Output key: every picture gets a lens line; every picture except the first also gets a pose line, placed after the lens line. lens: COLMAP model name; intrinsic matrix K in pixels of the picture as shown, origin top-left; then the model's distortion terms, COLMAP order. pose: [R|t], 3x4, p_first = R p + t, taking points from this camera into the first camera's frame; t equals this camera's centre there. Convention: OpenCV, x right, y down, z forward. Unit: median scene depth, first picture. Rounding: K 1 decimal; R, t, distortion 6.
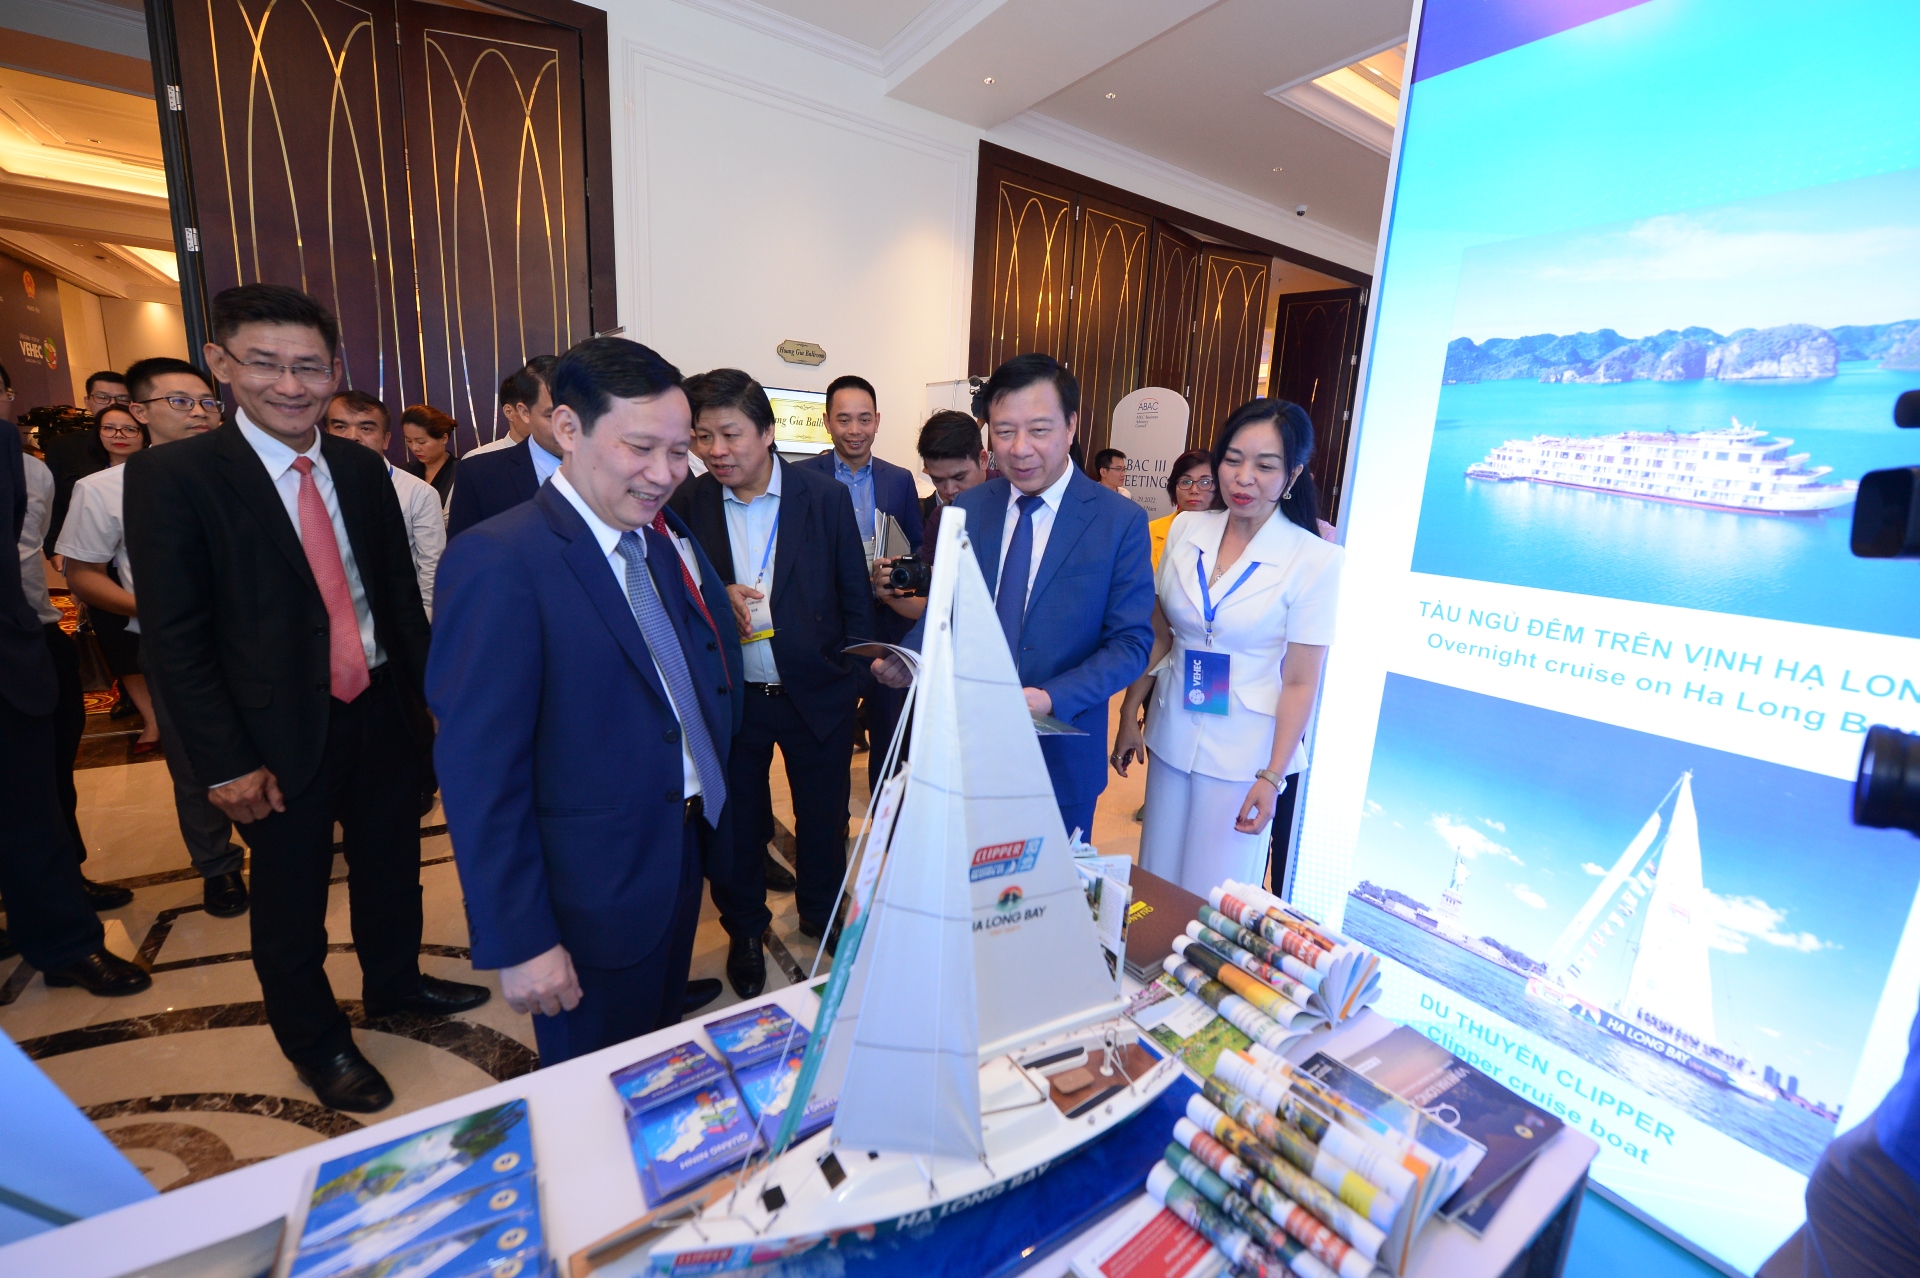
lens RADIAL K [[774.1, 0, 960.9], [0, 774.1, 635.0], [0, 0, 1]] dist [-0.010708, -0.000253]
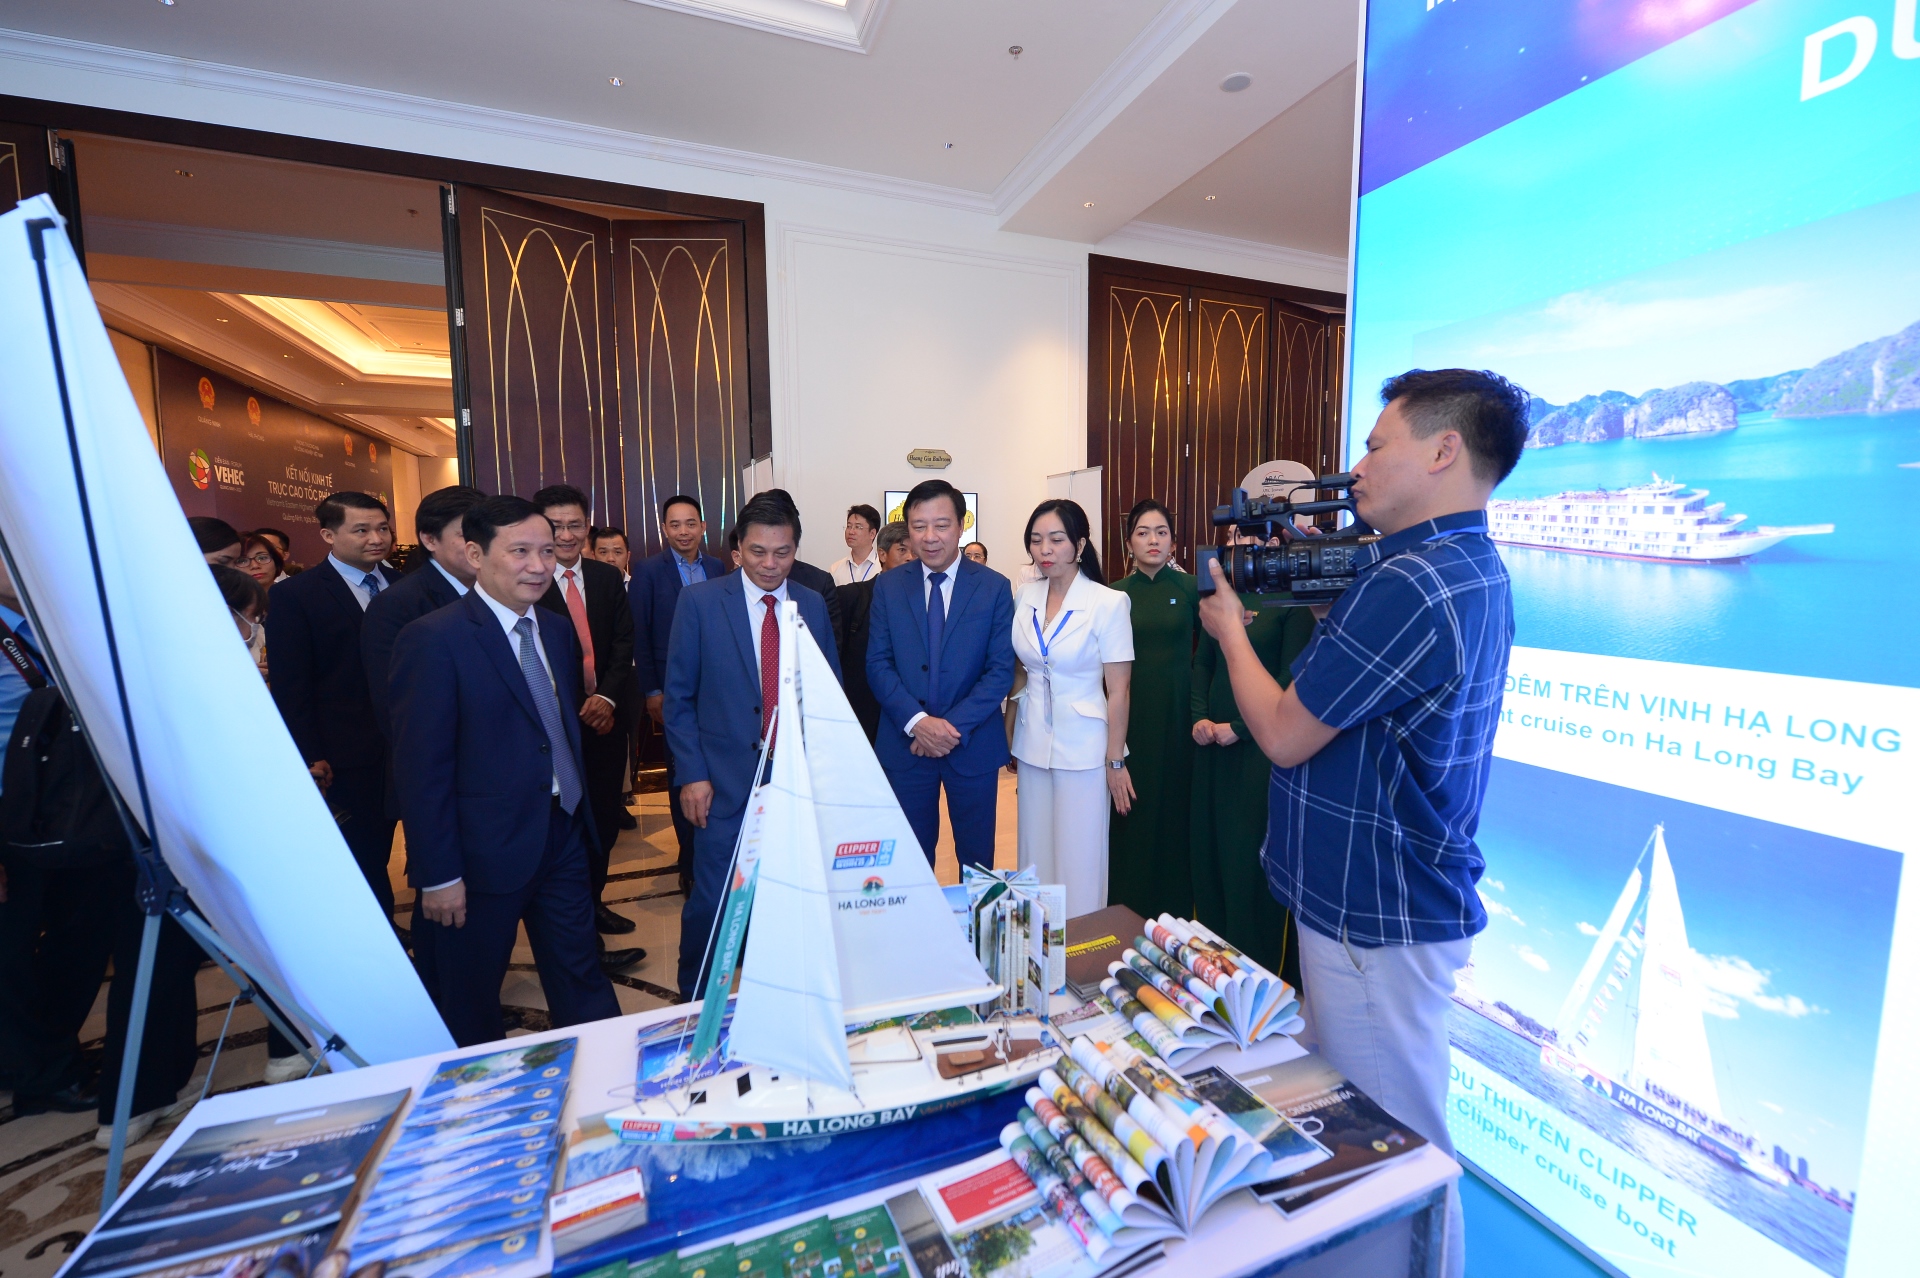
lens RADIAL K [[774.1, 0, 962.2], [0, 774.1, 635.2], [0, 0, 1]] dist [-0.010708, -0.000253]
pose [[0.974921, -0.035762, -0.219661, 0.314950], [0.012330, 0.994168, -0.107131, 0.032418], [0.222211, 0.101736, 0.969676, -0.184940]]
